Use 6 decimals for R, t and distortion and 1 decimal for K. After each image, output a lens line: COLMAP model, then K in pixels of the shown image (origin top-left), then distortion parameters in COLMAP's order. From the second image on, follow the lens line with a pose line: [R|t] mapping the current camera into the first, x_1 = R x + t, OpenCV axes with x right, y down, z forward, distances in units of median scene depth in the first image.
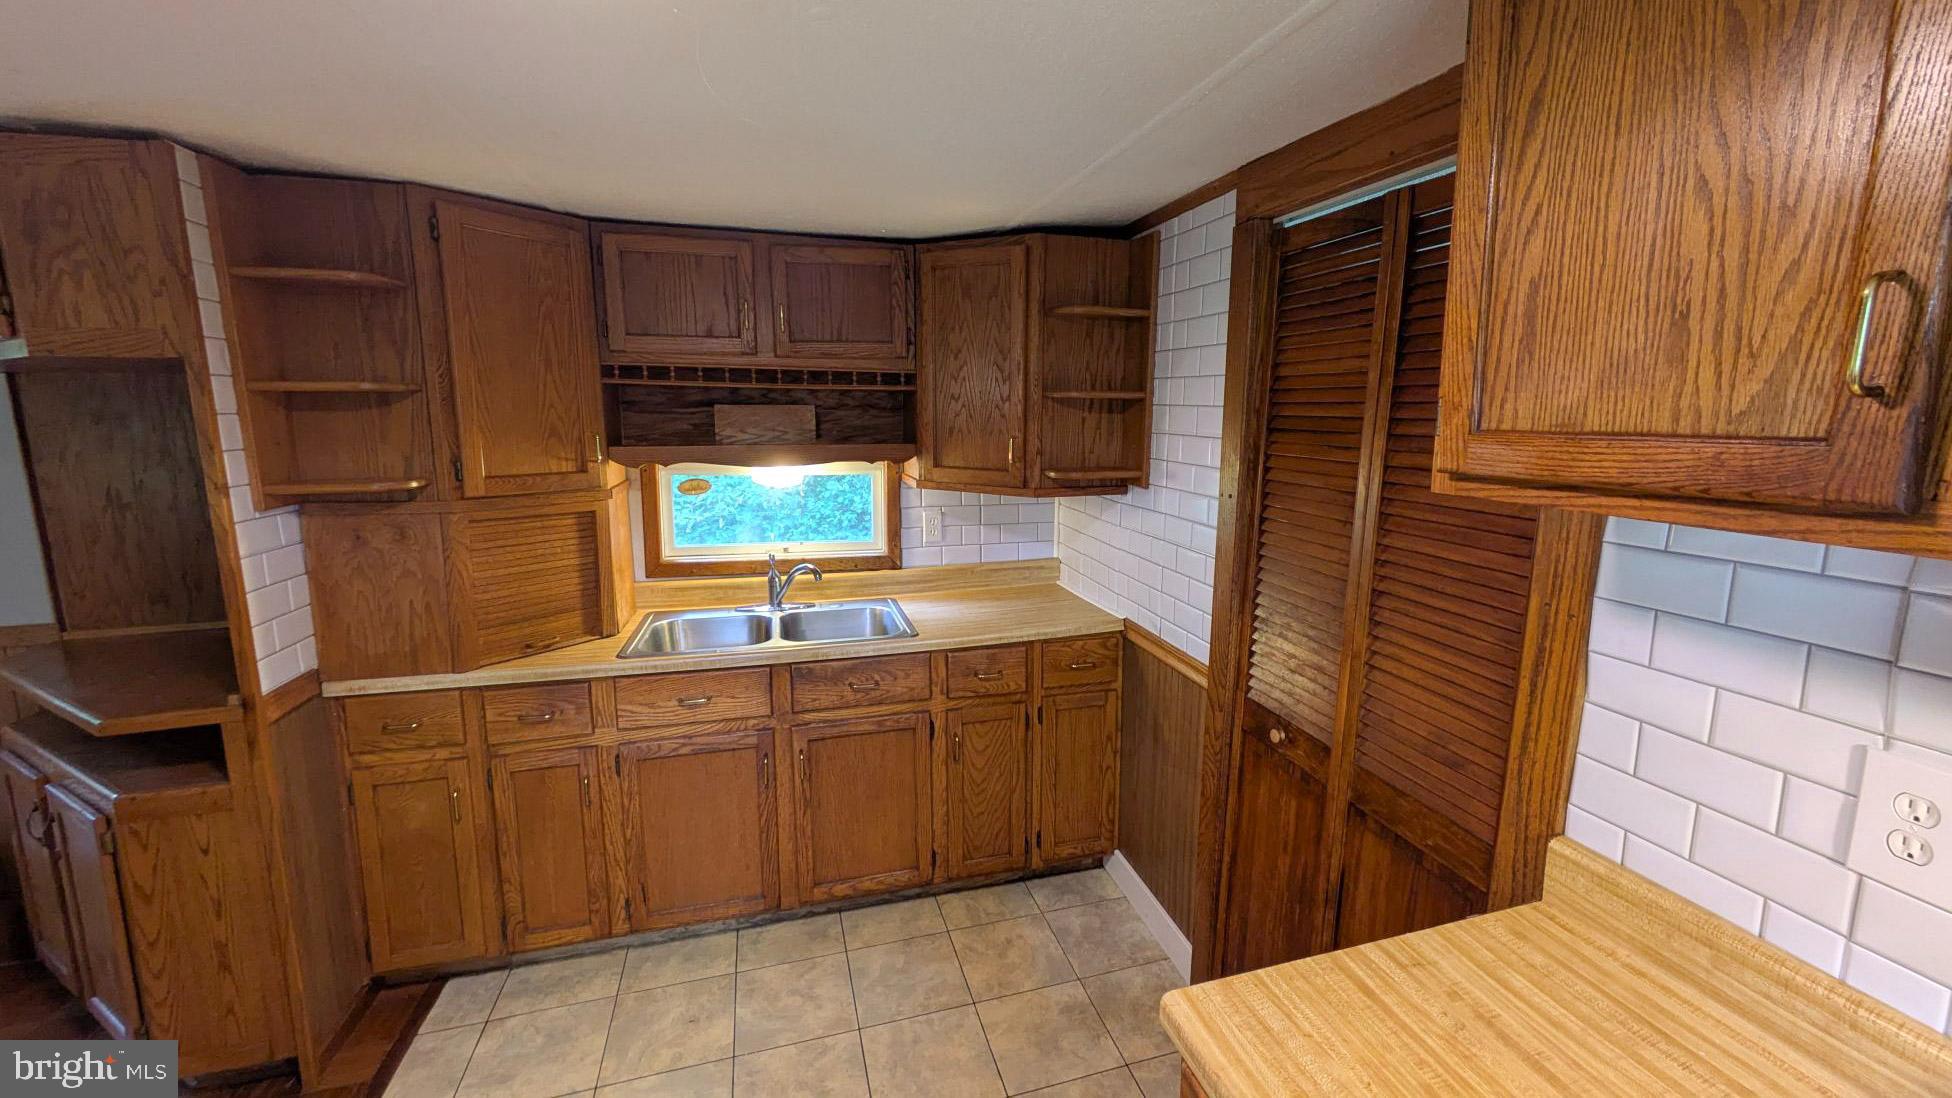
lens RADIAL K [[779.9, 0, 976.0], [0, 779.9, 549.0], [0, 0, 1]] dist [-0.000585, 0.000028]
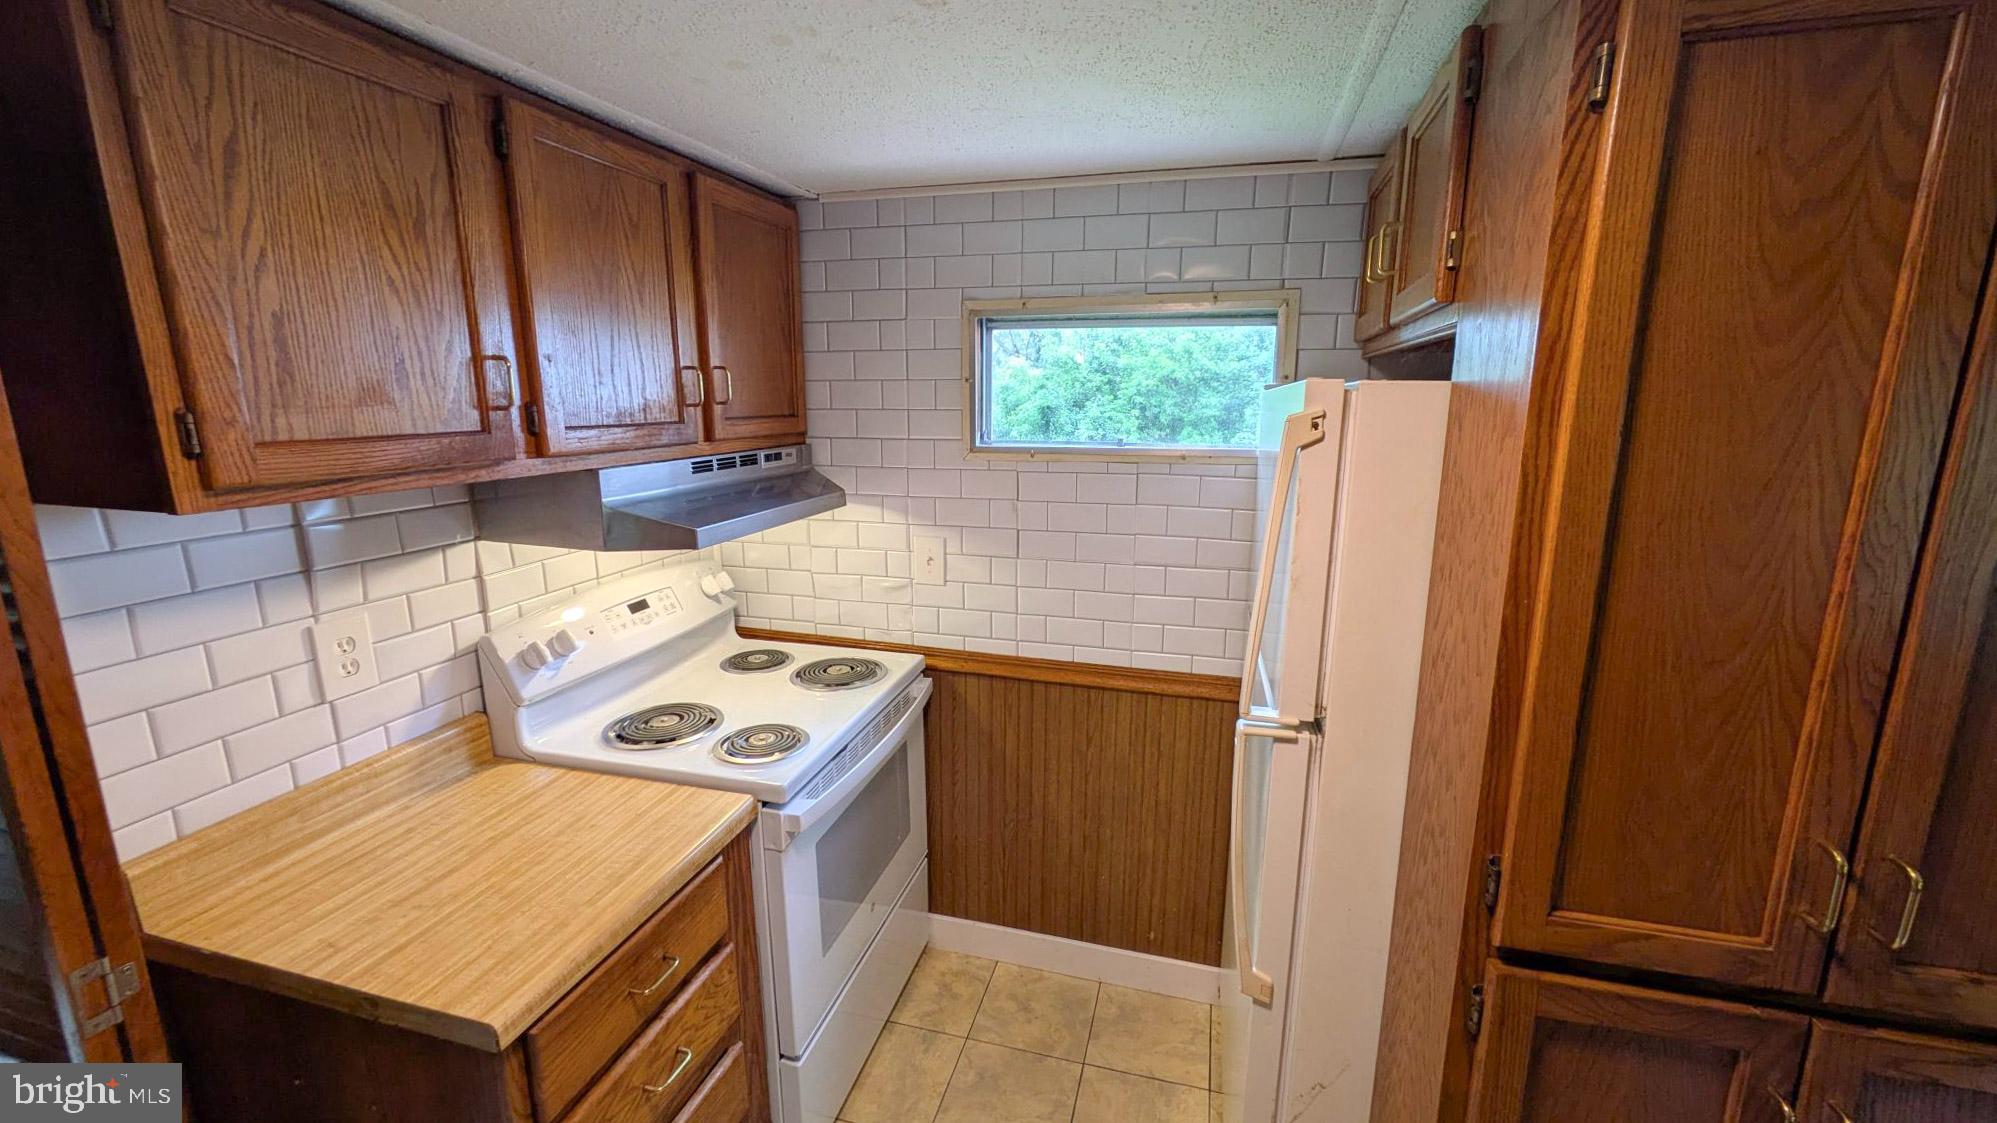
lens RADIAL K [[797.9, 0, 998.5], [0, 797.9, 561.5], [0, 0, 1]] dist [-0.000585, 0.000028]
pose [[-0.850223, -0.118962, 0.512805, -0.869665], [0.080520, 0.933281, 0.350005, -0.327167], [-0.520229, 0.338874, -0.783918, 1.497801]]
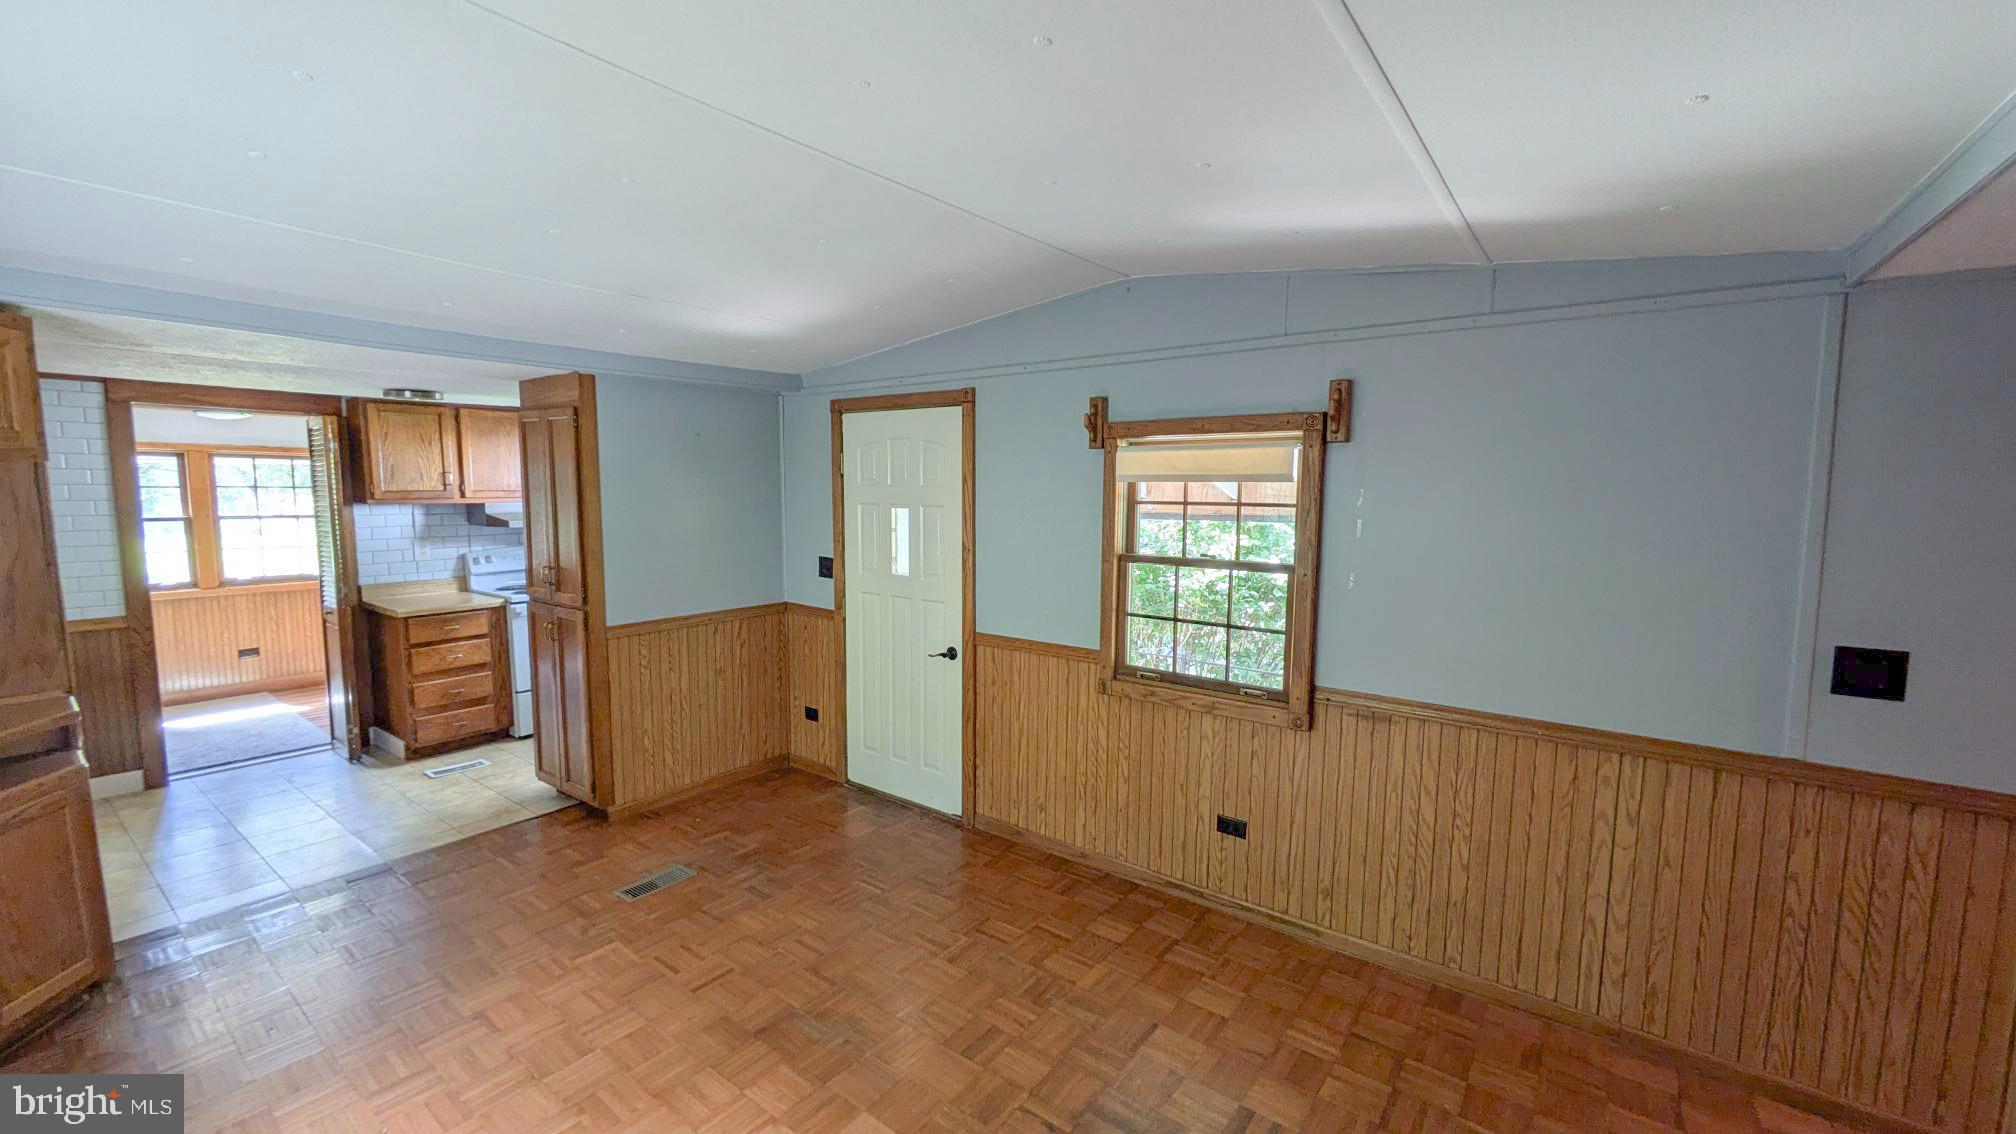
lens RADIAL K [[805.5, 0, 1008.0], [0, 805.5, 567.0], [0, 0, 1]] dist [-0.000585, 0.000028]
pose [[-0.605917, -0.092637, 0.790116, -6.822828], [0.135498, 0.966666, 0.217247, -0.292279], [-0.783904, 0.238693, -0.573167, 1.001326]]
